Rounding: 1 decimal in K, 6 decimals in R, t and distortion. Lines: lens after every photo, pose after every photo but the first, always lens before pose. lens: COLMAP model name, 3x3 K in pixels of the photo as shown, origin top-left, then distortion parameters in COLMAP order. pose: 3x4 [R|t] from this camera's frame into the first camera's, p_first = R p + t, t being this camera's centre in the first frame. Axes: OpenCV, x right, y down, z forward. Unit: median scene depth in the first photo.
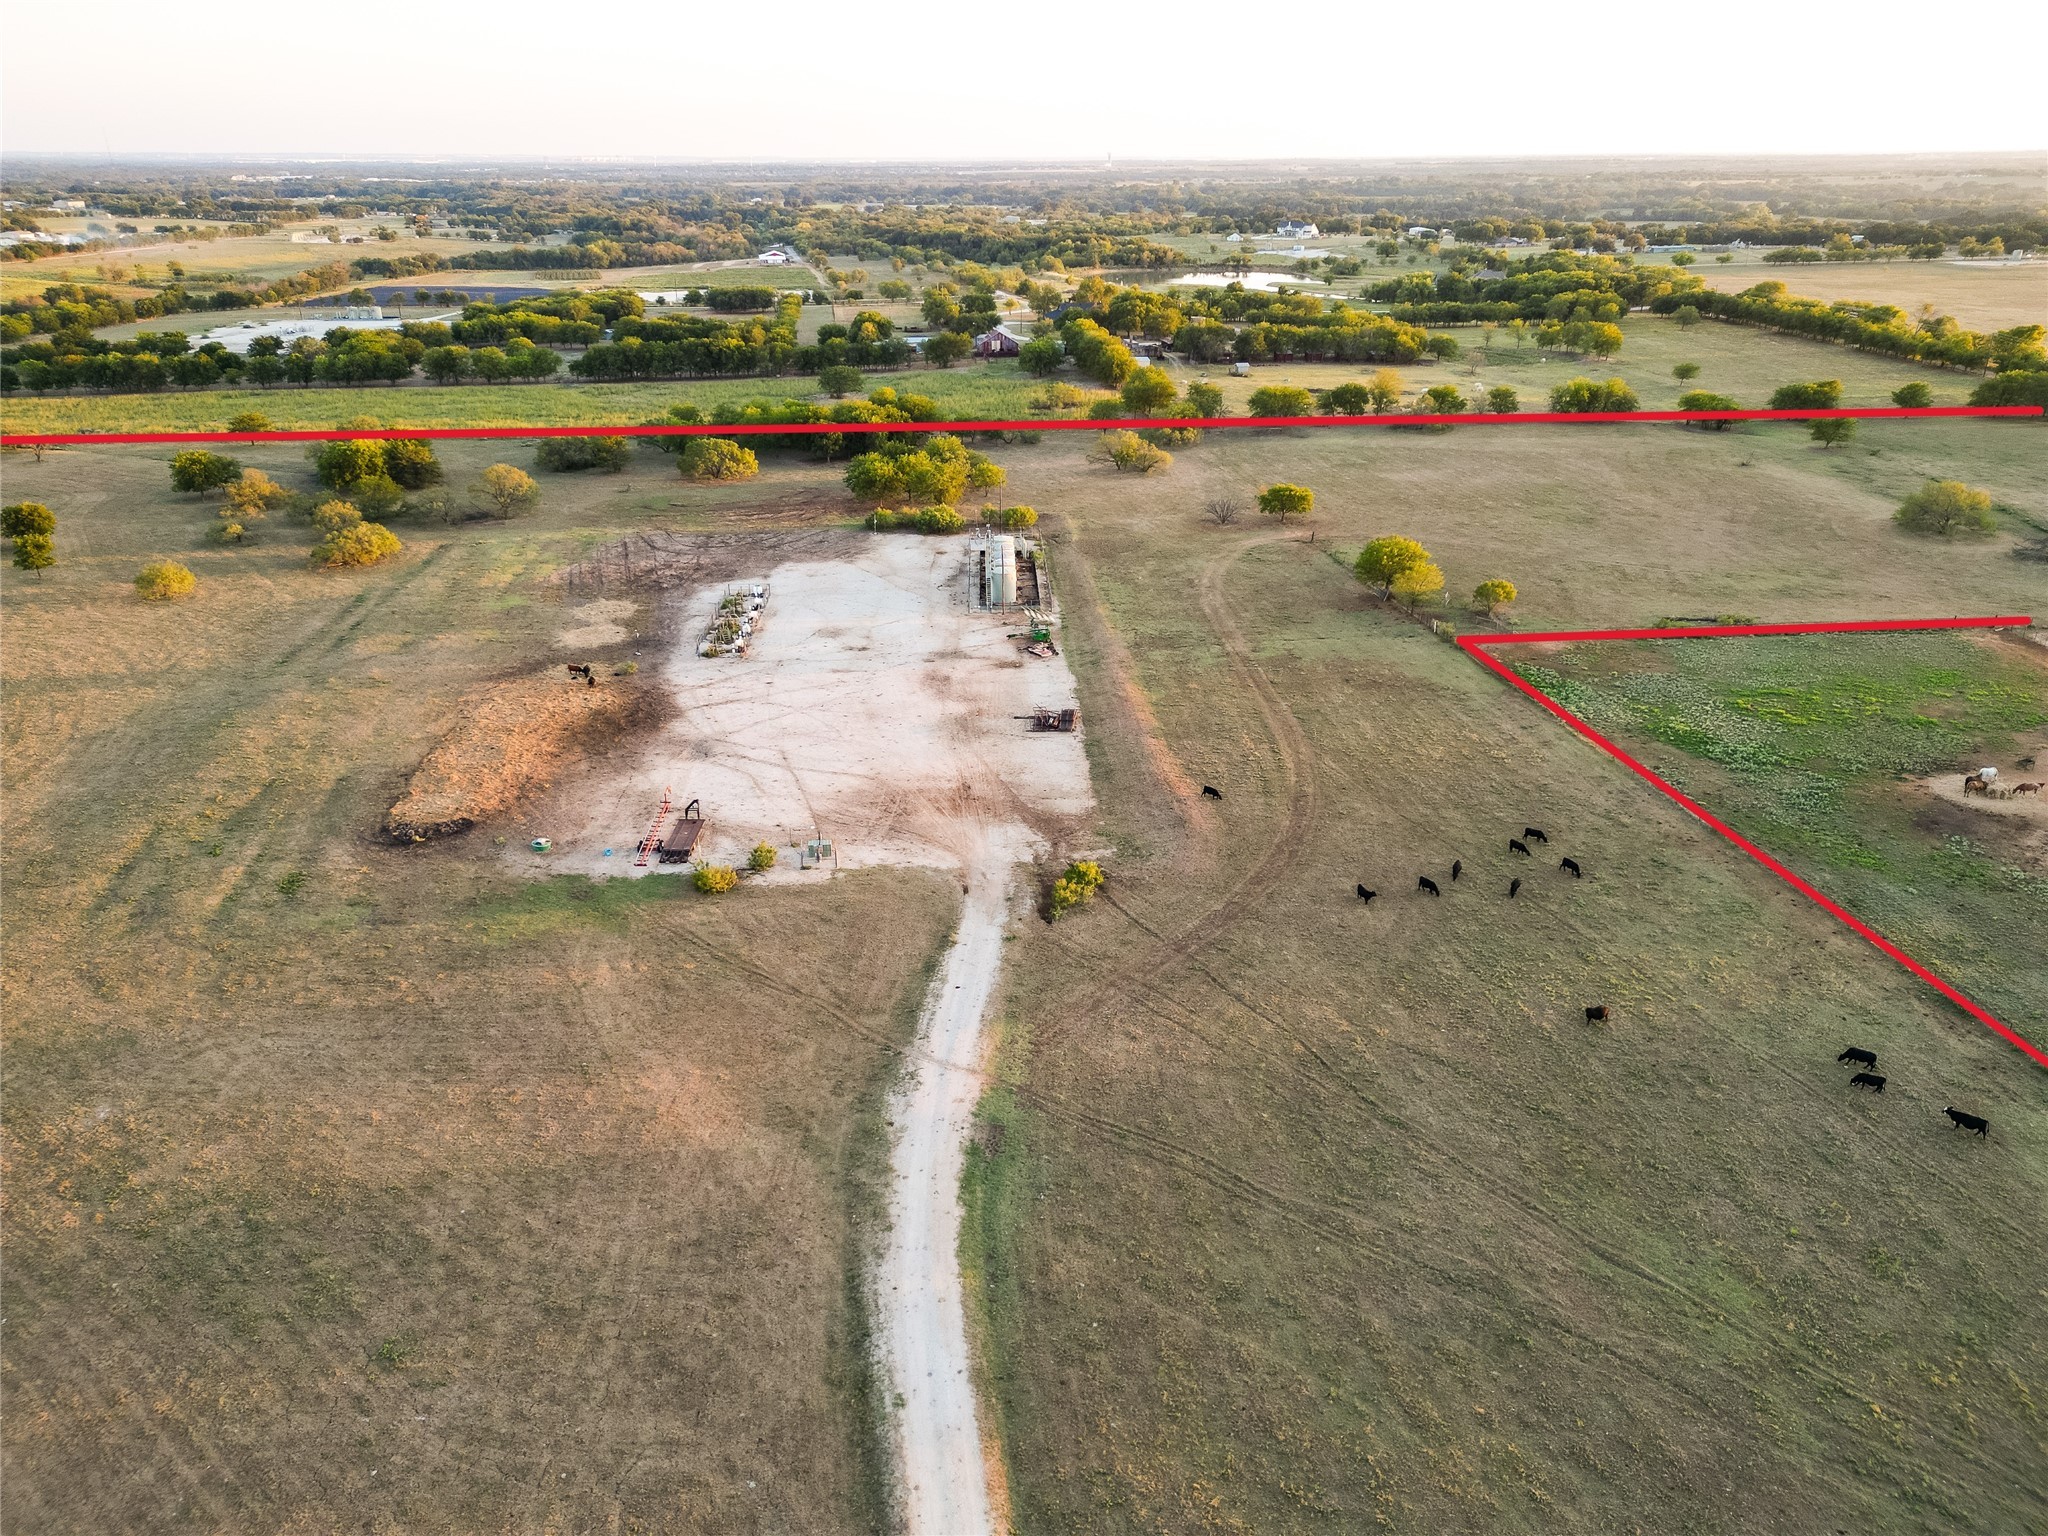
lens RADIAL K [[1421.8, 0, 1011.1], [0, 1421.8, 798.7], [0, 0, 1]] dist [0.064177, -0.052376]
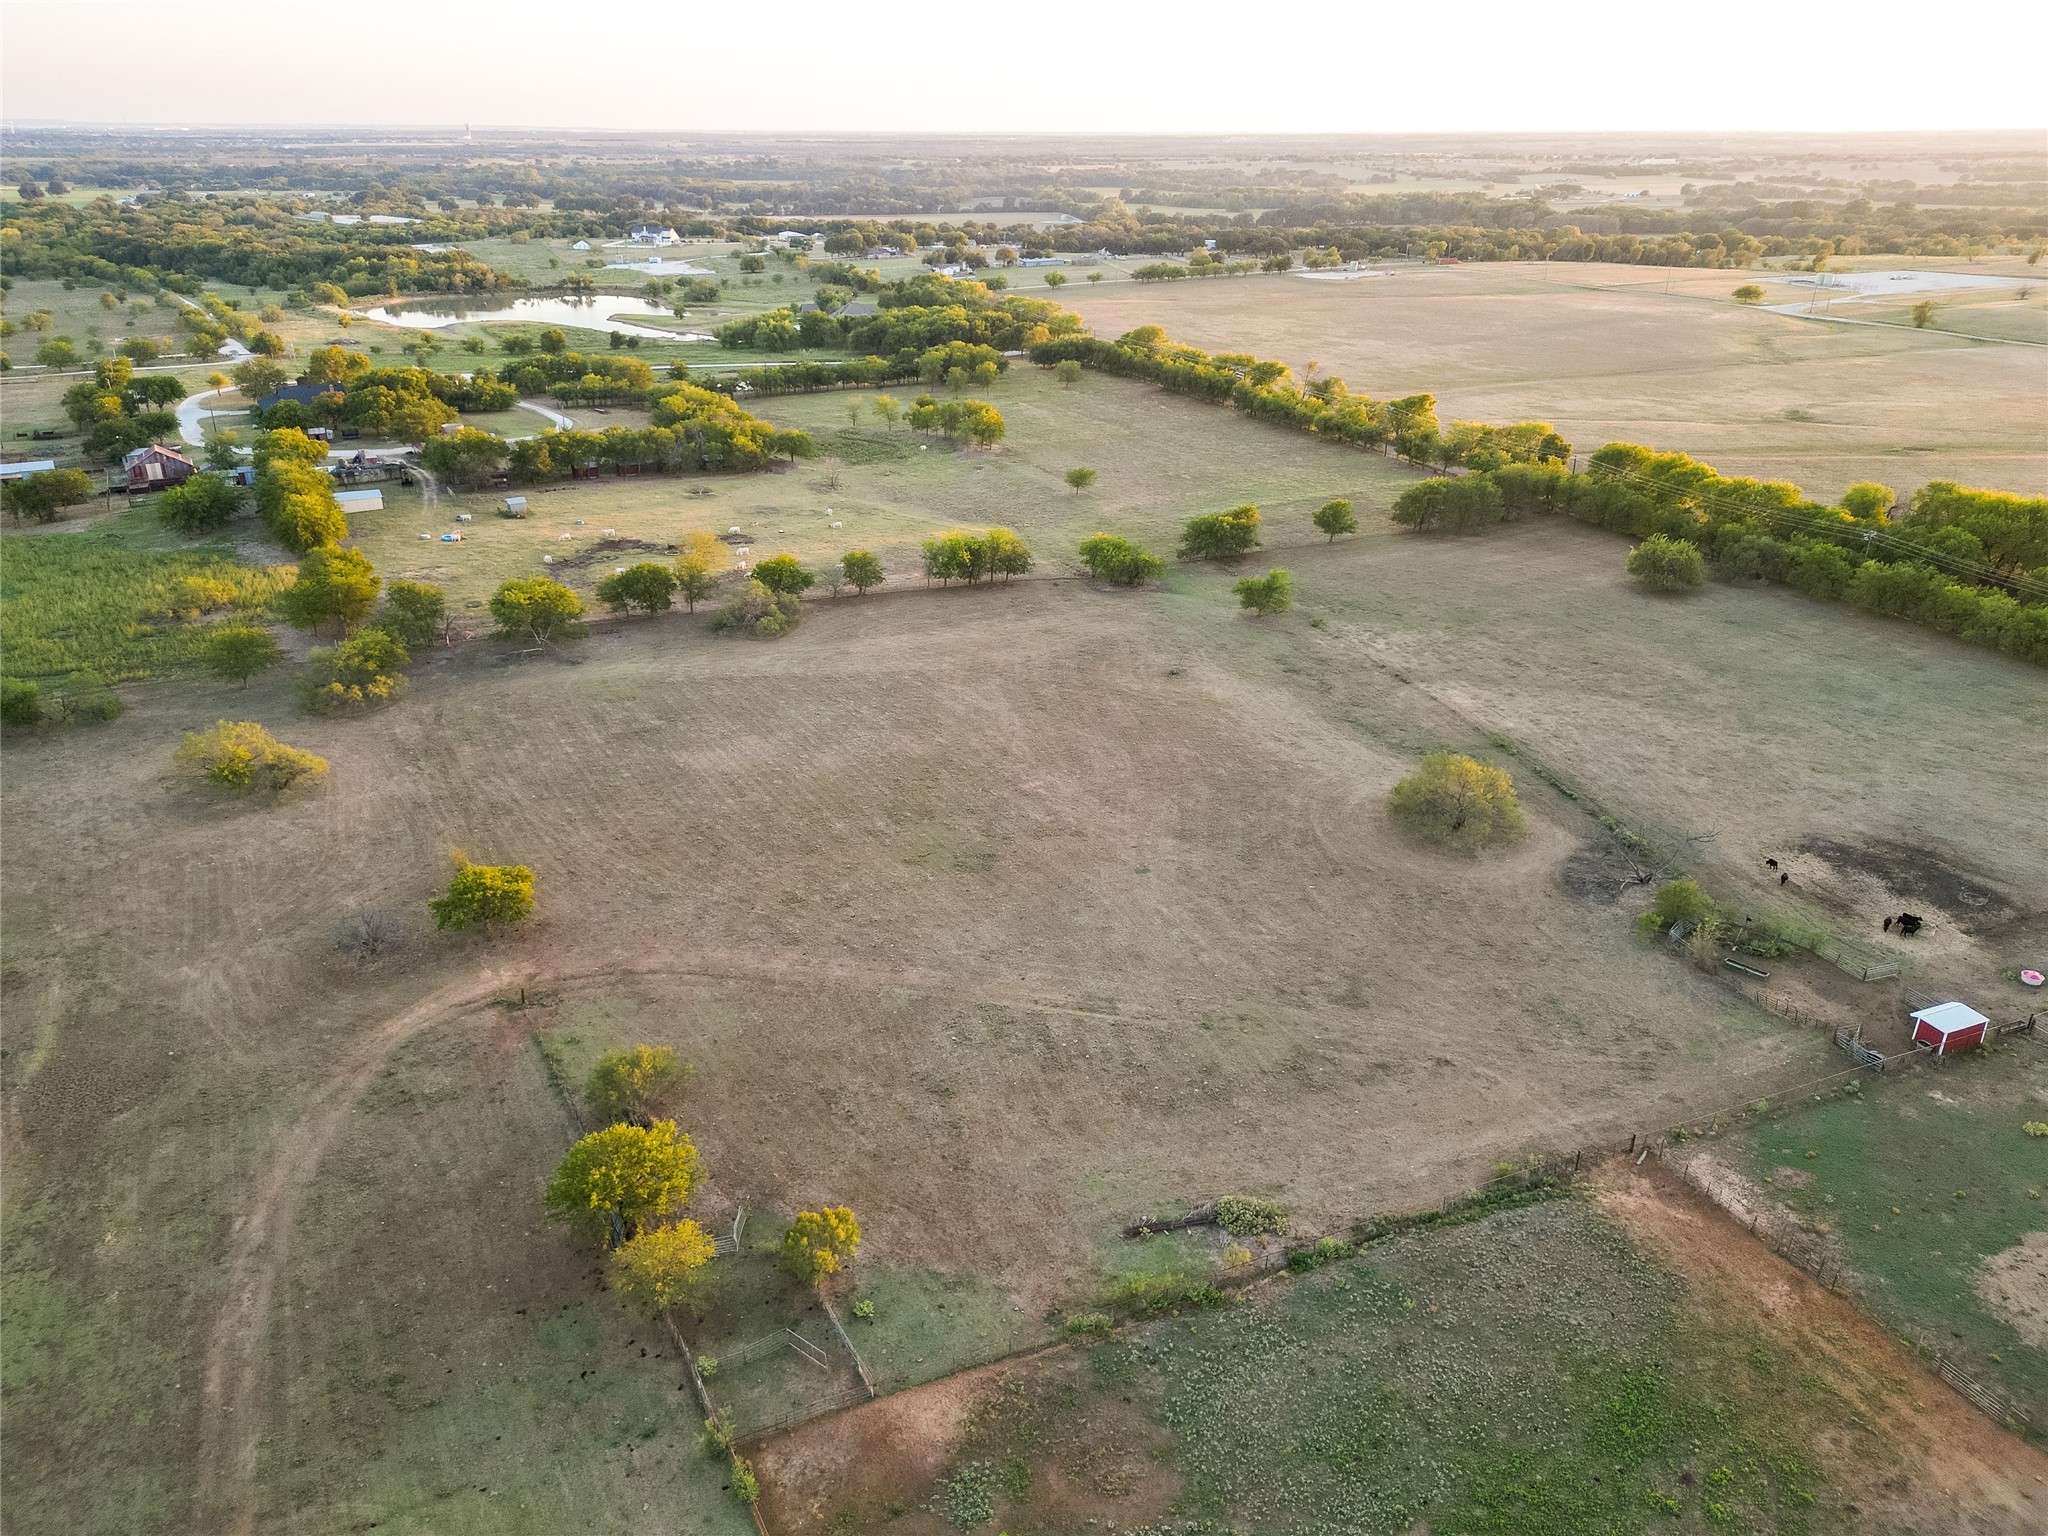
lens RADIAL K [[1421.8, 0, 1009.0], [0, 1421.8, 811.0], [0, 0, 1]] dist [0.064177, -0.052376]
pose [[0.928087, -0.155719, 0.338241, 0.096069], [0.147782, 0.987792, 0.049268, -0.116139], [-0.341783, 0.004261, 0.939769, 0.192718]]
